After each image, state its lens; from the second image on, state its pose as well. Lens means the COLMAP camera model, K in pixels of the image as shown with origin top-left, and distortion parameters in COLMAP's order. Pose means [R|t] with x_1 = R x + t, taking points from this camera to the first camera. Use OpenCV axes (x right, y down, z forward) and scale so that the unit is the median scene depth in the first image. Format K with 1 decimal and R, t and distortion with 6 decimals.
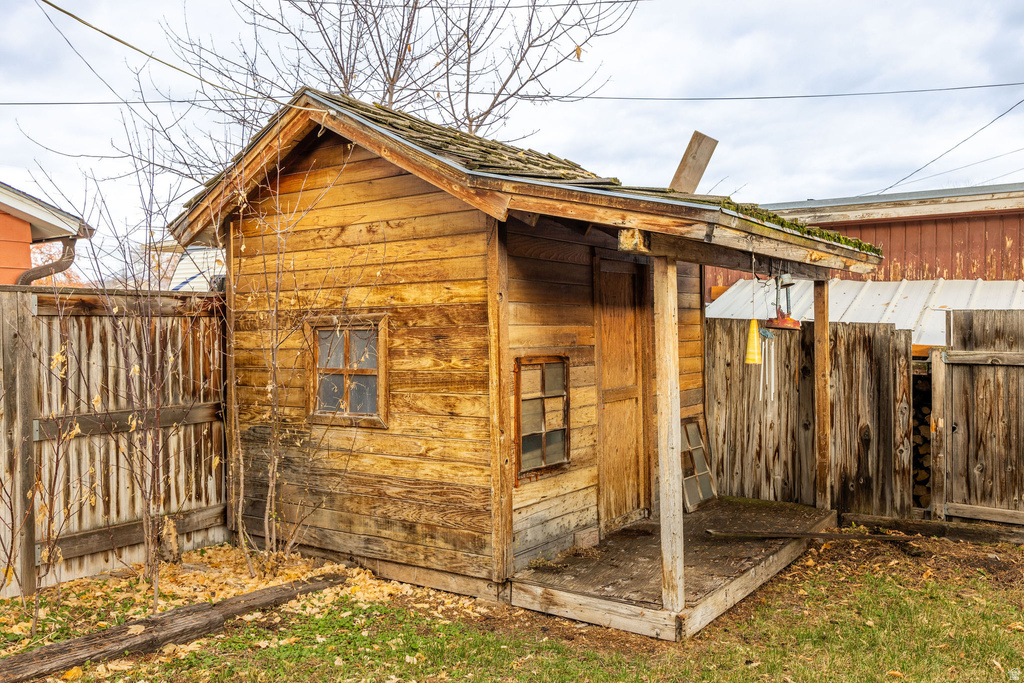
lens RADIAL K [[858.7, 0, 511.6], [0, 858.7, 337.6], [0, 0, 1]] dist [-0.004352, 0.000076]
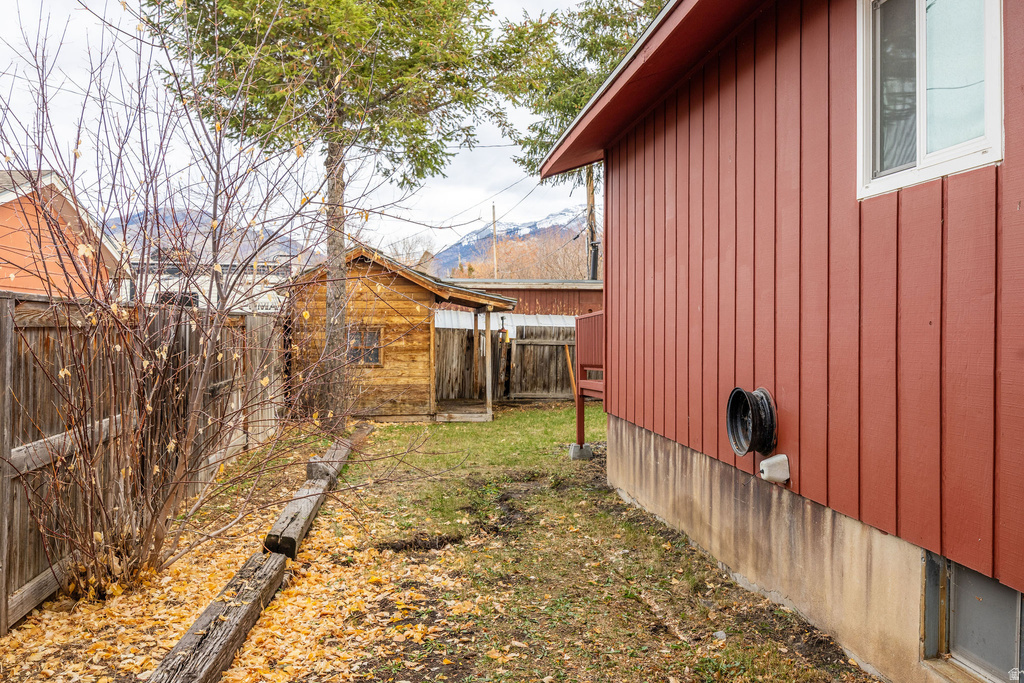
lens RADIAL K [[858.7, 0, 512.0], [0, 858.7, 339.1], [0, 0, 1]] dist [-0.004352, 0.000076]
pose [[0.742833, -0.000239, 0.669477, -1.710619], [-0.002167, 0.999994, 0.002761, 0.005297], [-0.669473, -0.003502, 0.742828, -1.354999]]
